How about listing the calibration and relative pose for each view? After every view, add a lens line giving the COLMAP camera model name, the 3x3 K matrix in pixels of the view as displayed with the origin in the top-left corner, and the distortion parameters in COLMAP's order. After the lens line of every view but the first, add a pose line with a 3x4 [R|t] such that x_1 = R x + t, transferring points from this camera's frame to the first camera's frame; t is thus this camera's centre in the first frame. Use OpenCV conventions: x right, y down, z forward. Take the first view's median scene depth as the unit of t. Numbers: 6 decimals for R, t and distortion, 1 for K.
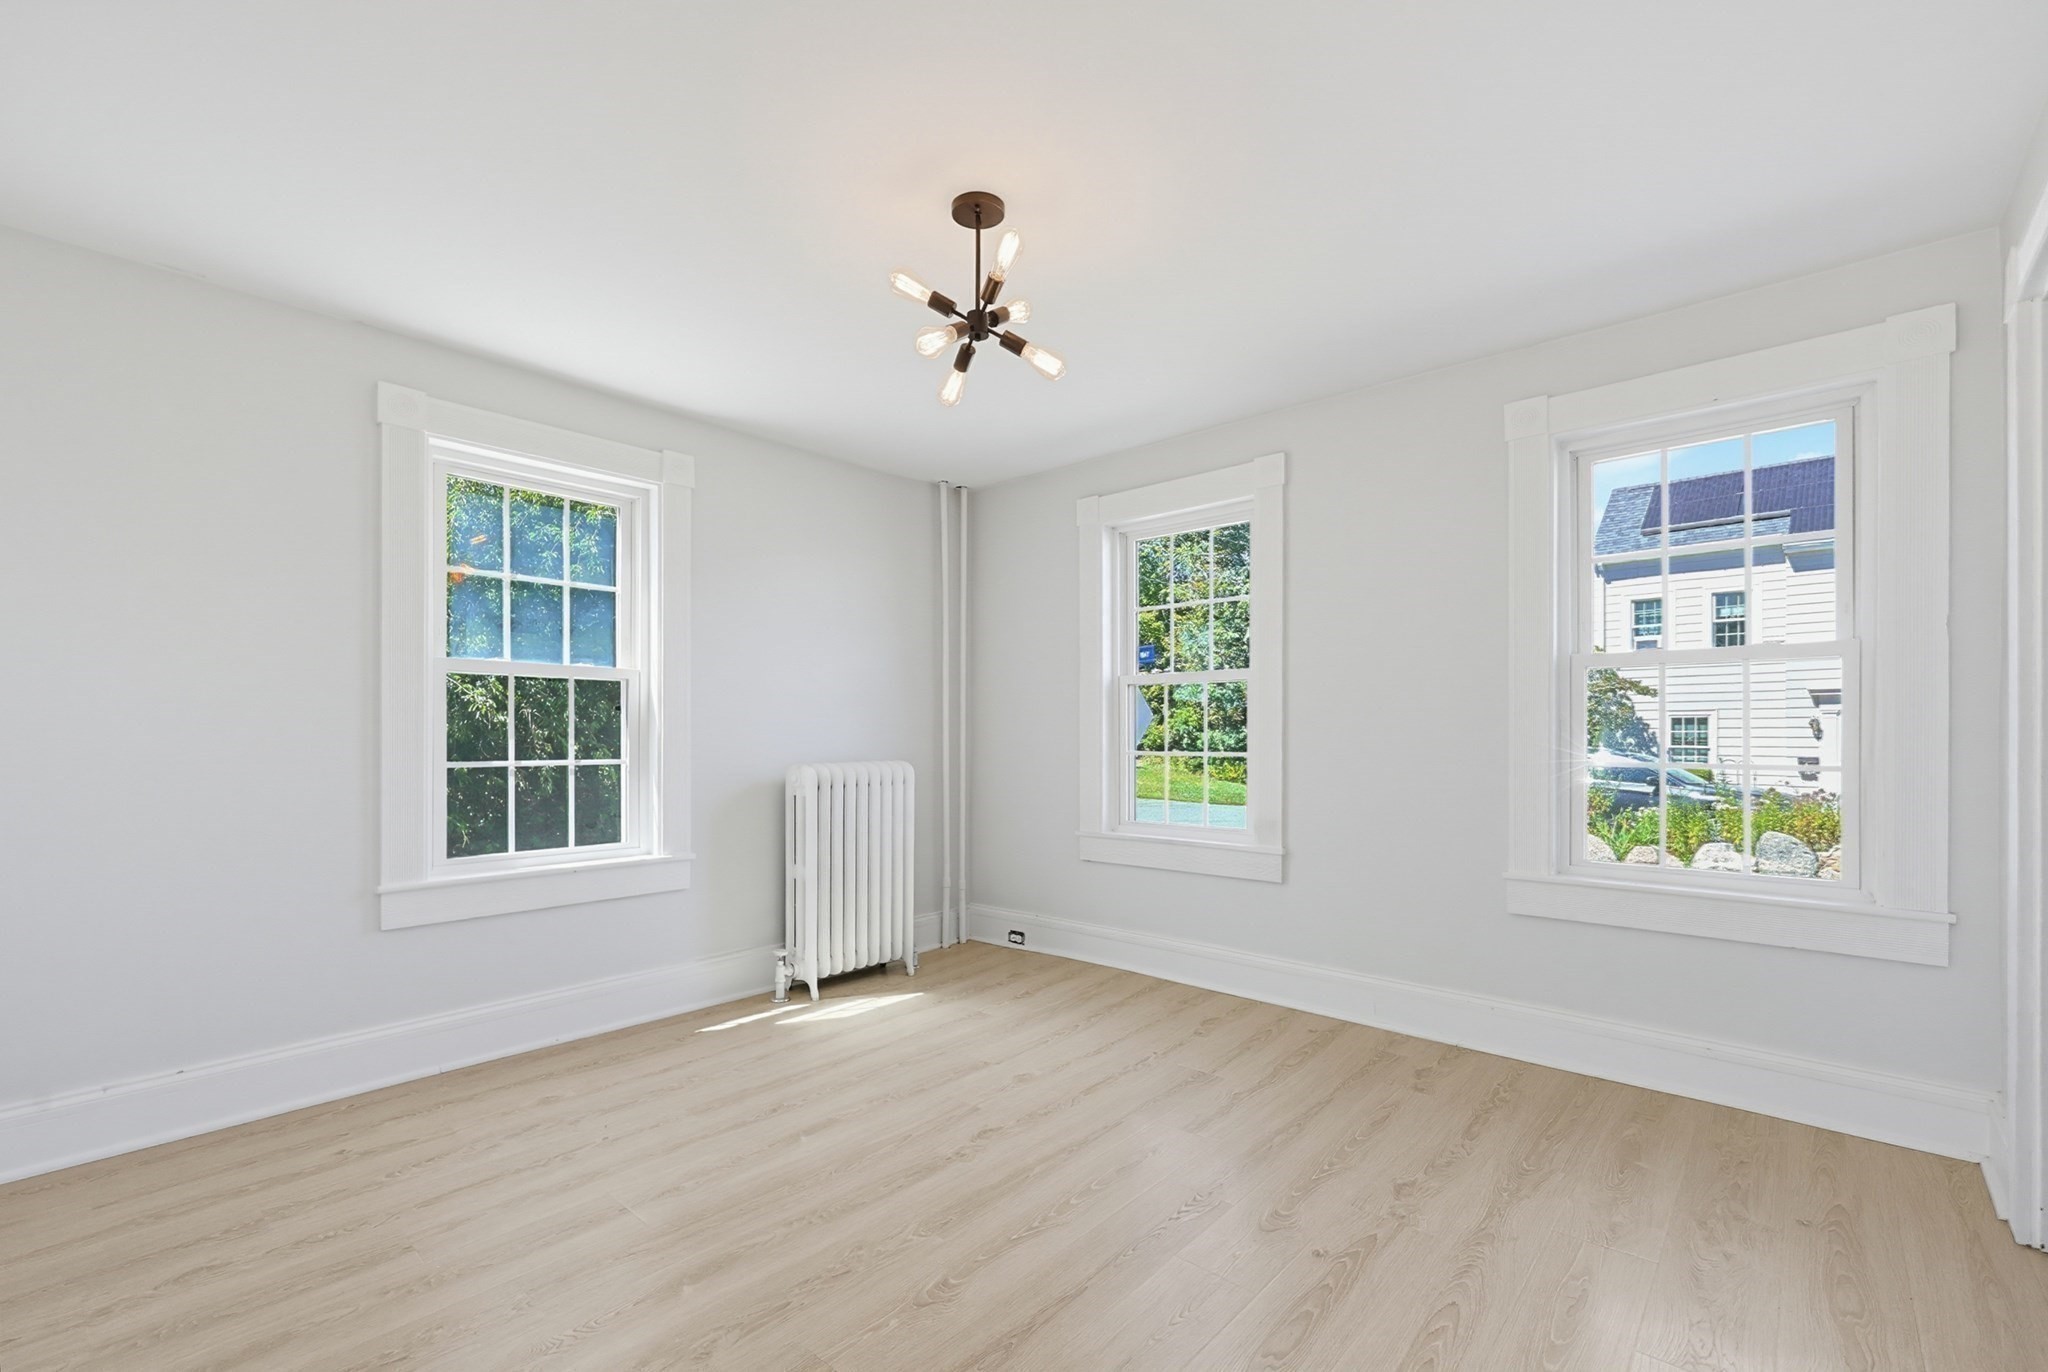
lens RADIAL K [[879.5, 0, 1023.8], [0, 879.5, 719.1], [0, 0, 1]] dist [0.000561, 0.000194]
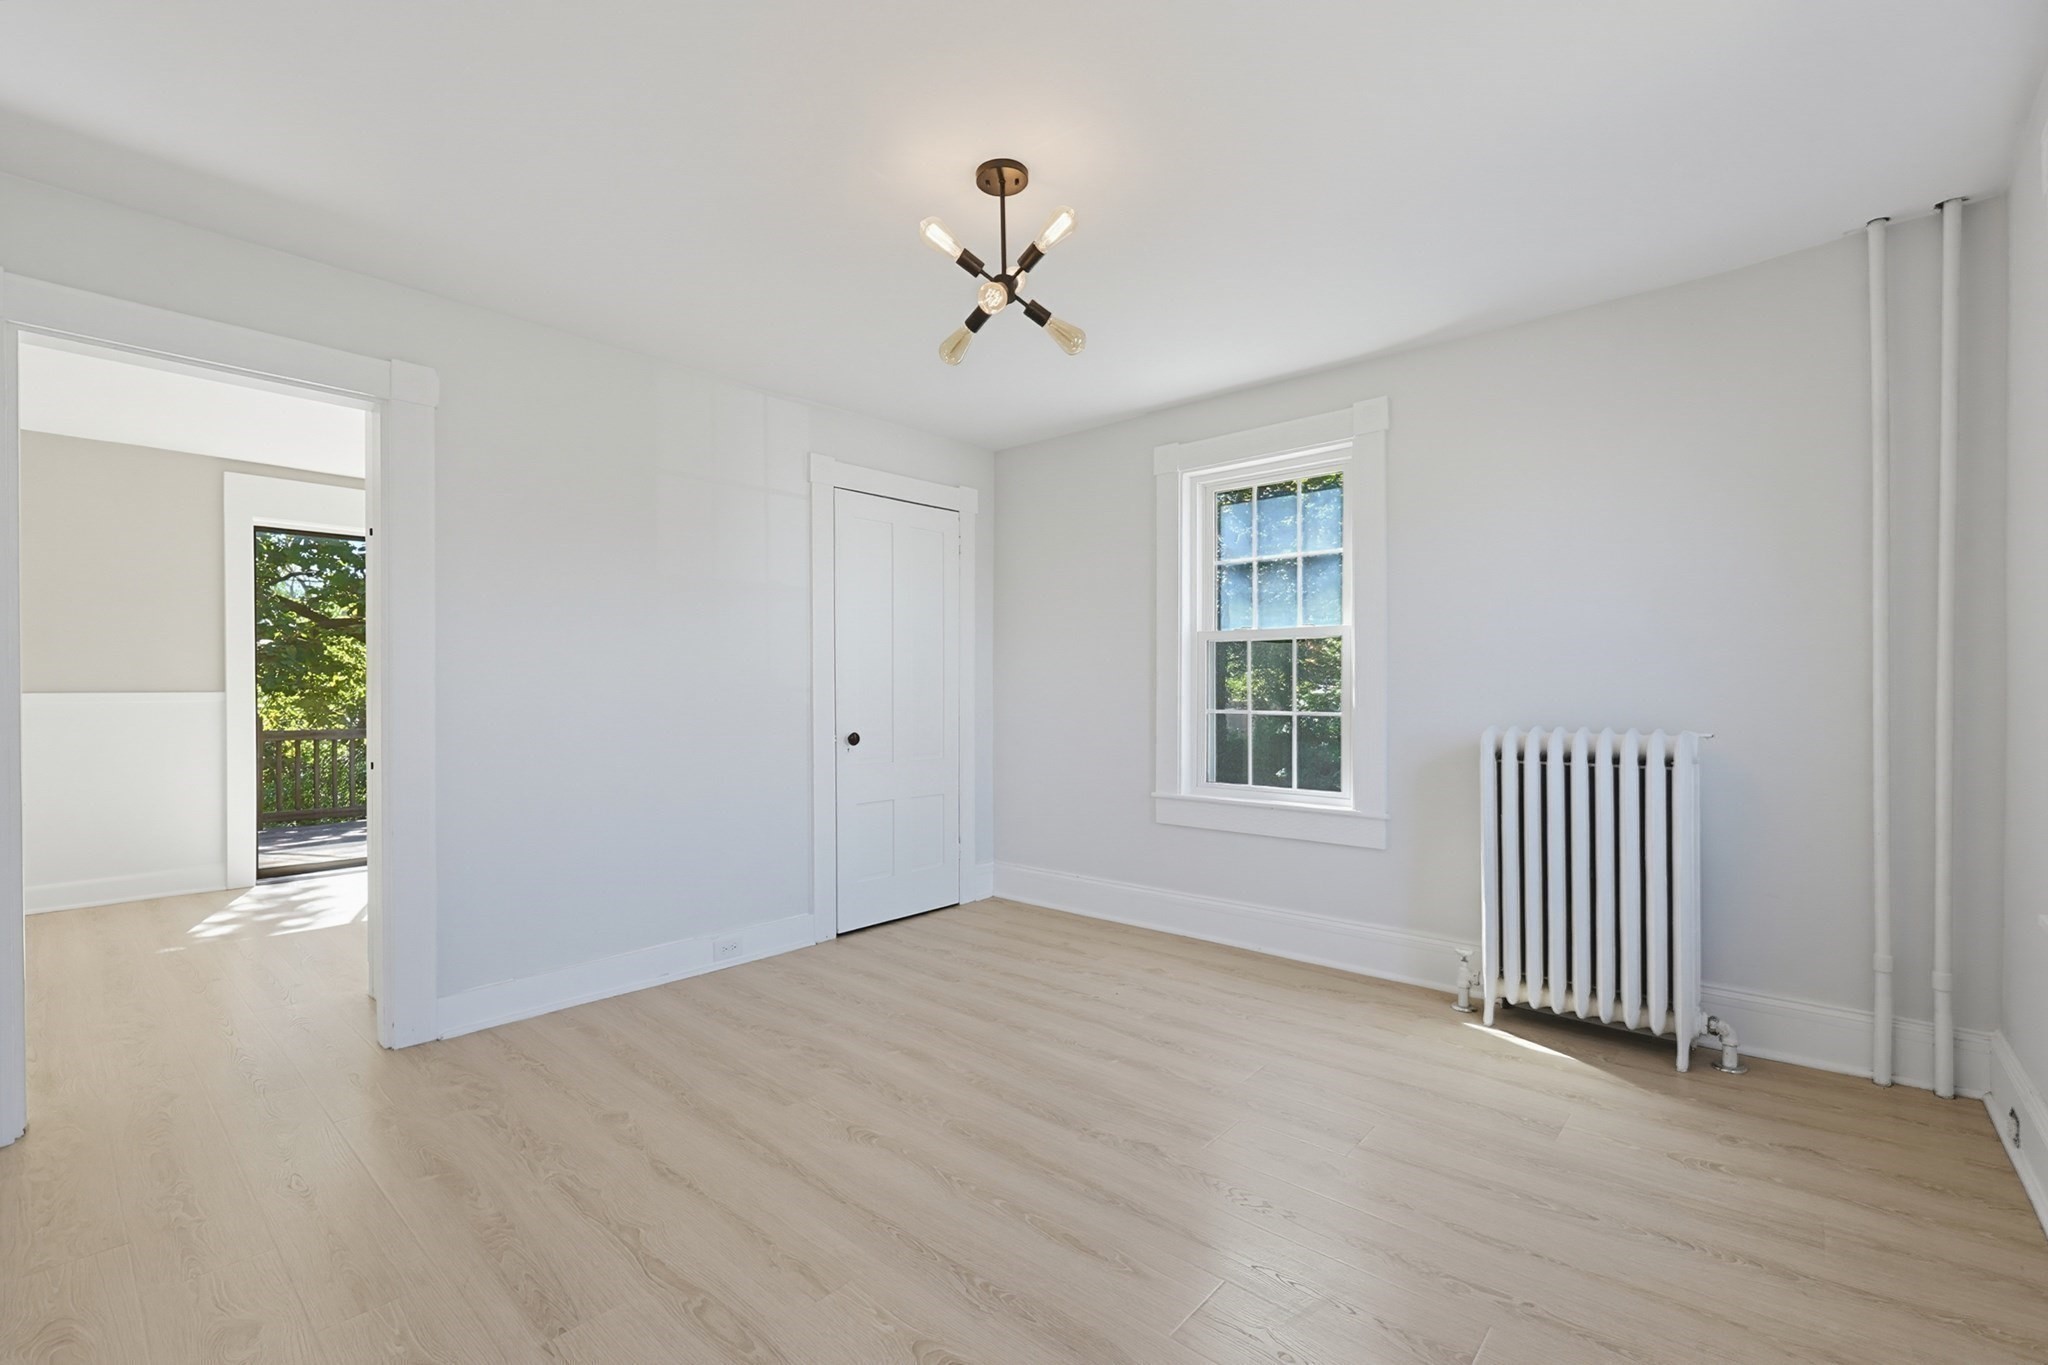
lens RADIAL K [[881.6, 0, 1024.0], [0, 881.6, 682.5], [0, 0, 1]] dist [-0.000281, -0.000091]
pose [[0.004513, -0.005487, -0.999975, 1.226049], [0.022430, 0.999734, -0.005385, 0.015826], [0.999738, -0.022405, 0.004635, 1.297531]]
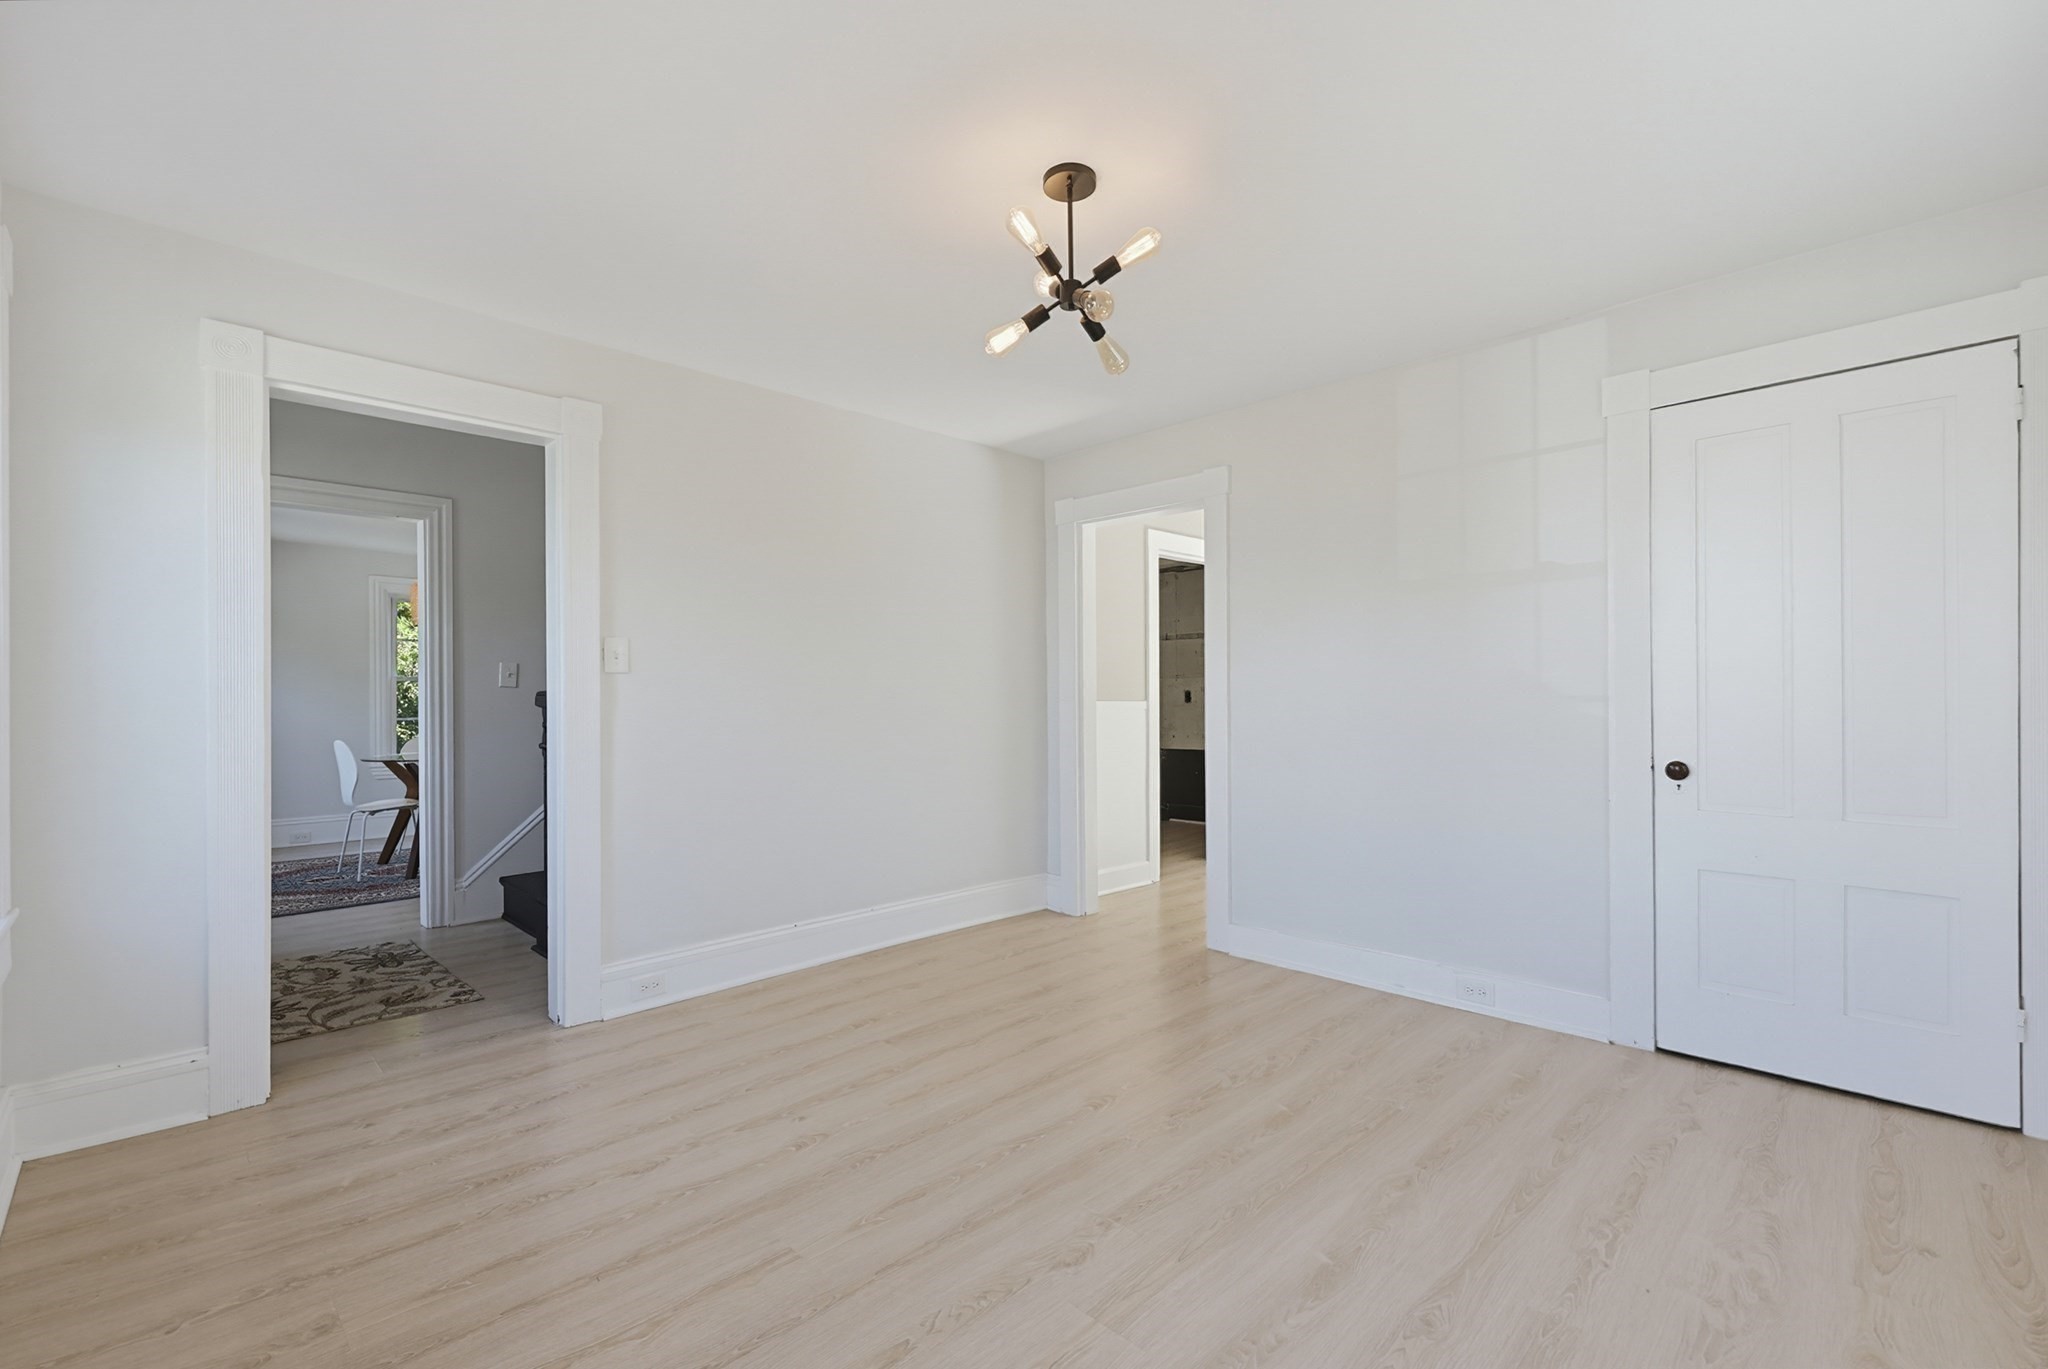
lens RADIAL K [[881.6, 0, 1024.0], [0, 881.6, 684.5], [0, 0, 1]] dist [-0.000281, -0.000091]
pose [[-0.998290, 0.005331, 0.058212, -0.068001], [0.002893, 0.999118, -0.041883, 0.051751], [-0.058384, -0.041643, -0.997425, 2.546448]]
